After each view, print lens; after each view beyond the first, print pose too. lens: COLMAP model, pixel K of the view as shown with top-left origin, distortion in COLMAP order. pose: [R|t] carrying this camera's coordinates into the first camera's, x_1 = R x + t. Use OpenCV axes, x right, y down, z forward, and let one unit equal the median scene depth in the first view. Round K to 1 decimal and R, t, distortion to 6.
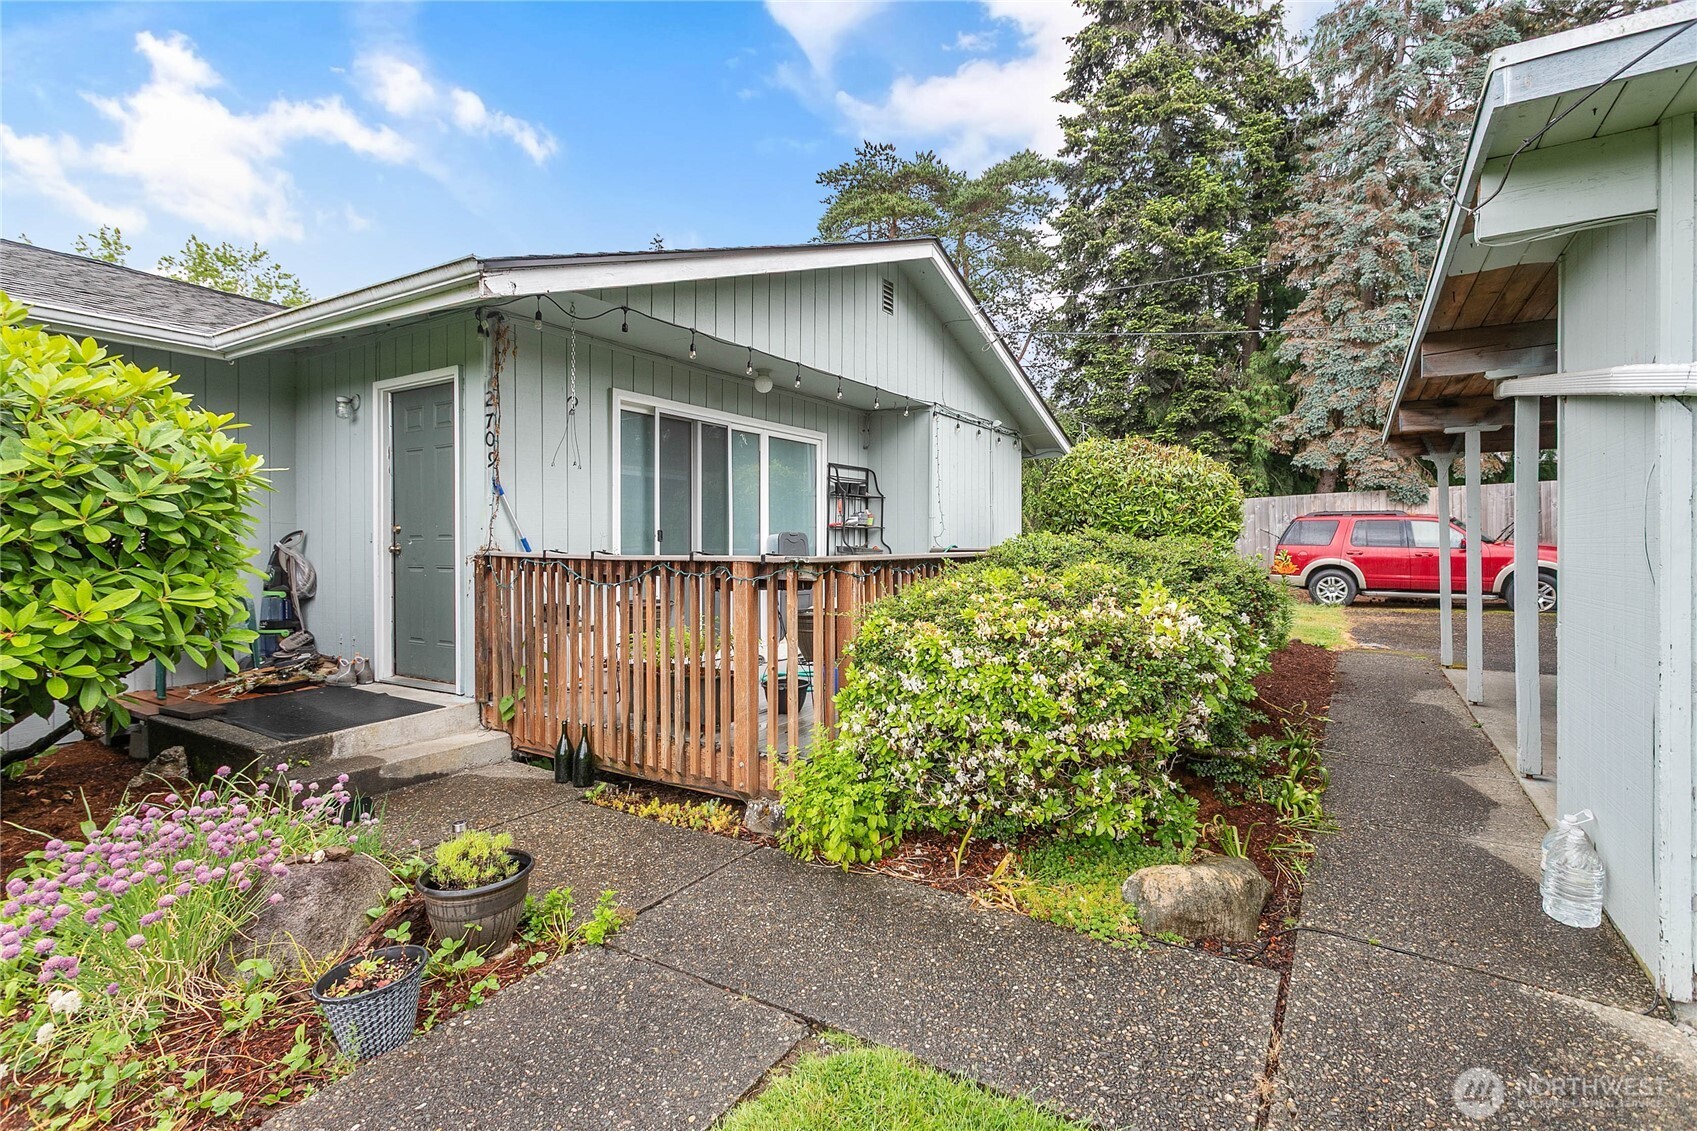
lens RADIAL K [[803.0, 0, 852.3], [0, 803.0, 549.3], [0, 0, 1]] dist [0.002928, 0.000360]
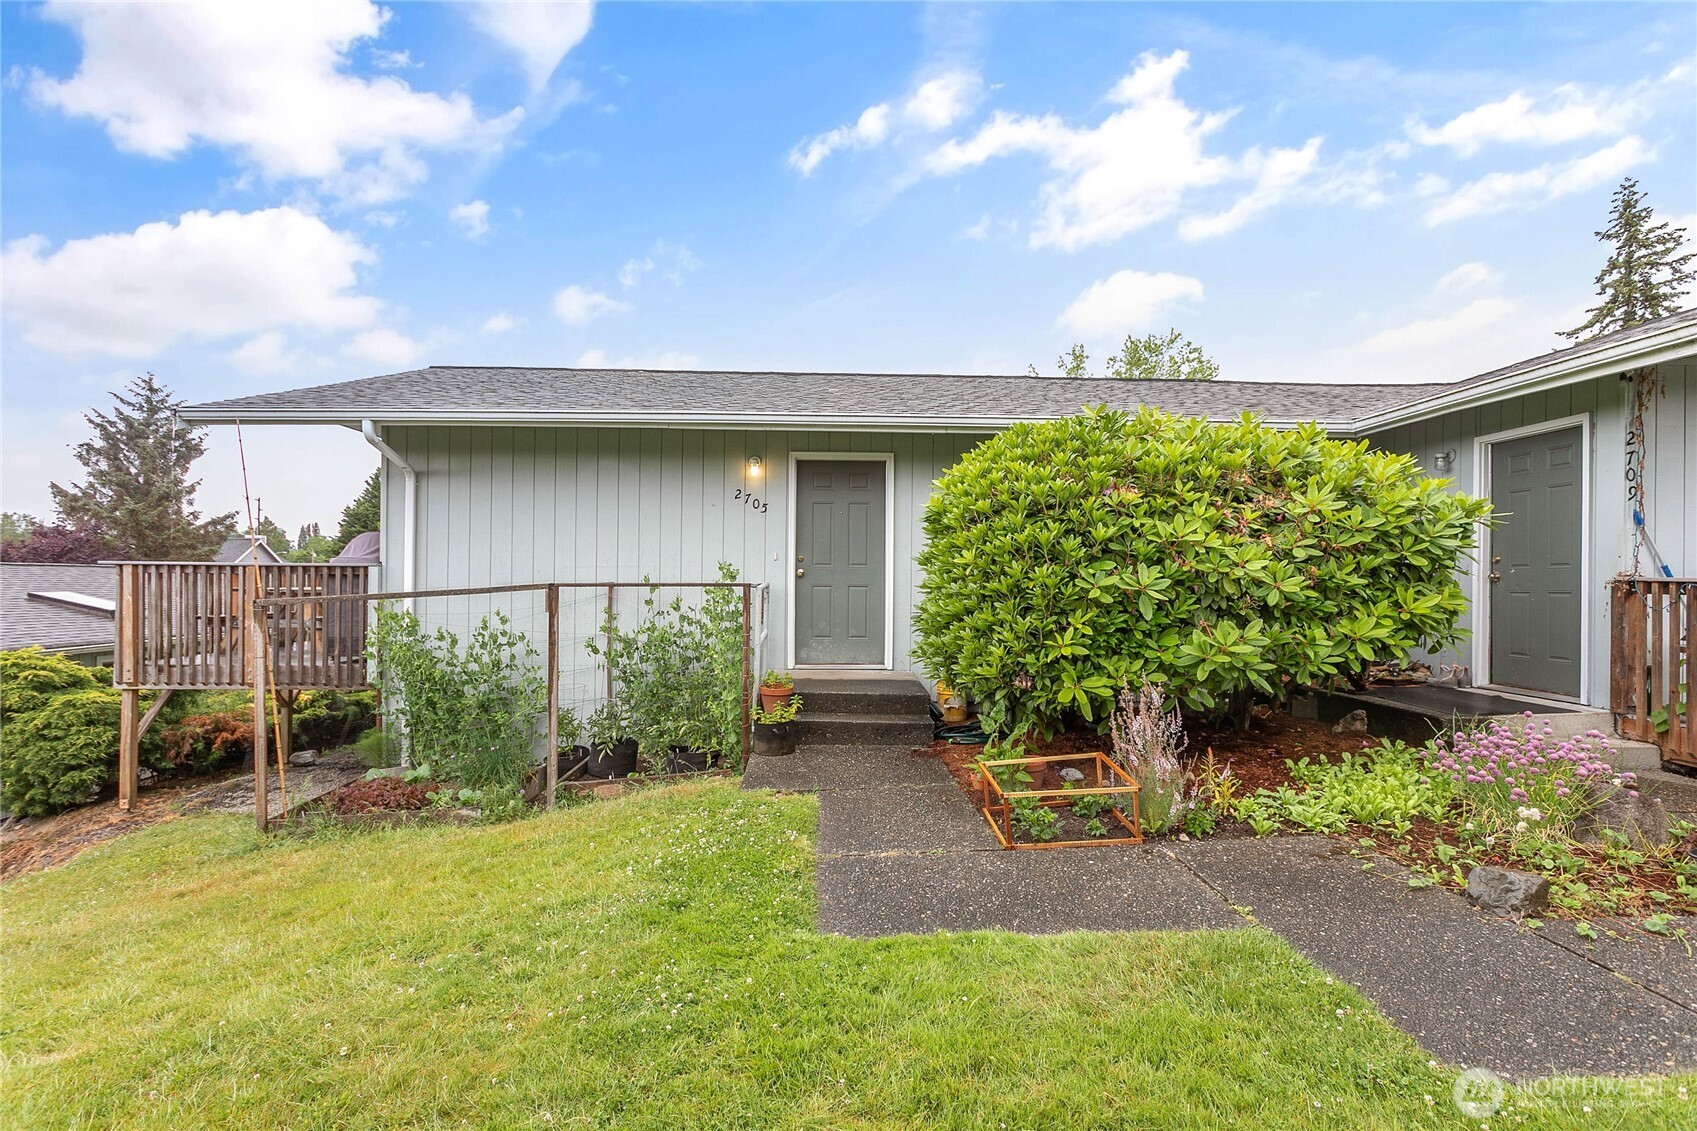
lens RADIAL K [[803.0, 0, 839.4], [0, 803.0, 582.1], [0, 0, 1]] dist [0.002928, 0.000360]
pose [[0.545573, 0.002858, -0.838059, -0.116764], [-0.009716, 0.999949, -0.002915, 0.023263], [0.838007, 0.009732, 0.545572, -0.499827]]
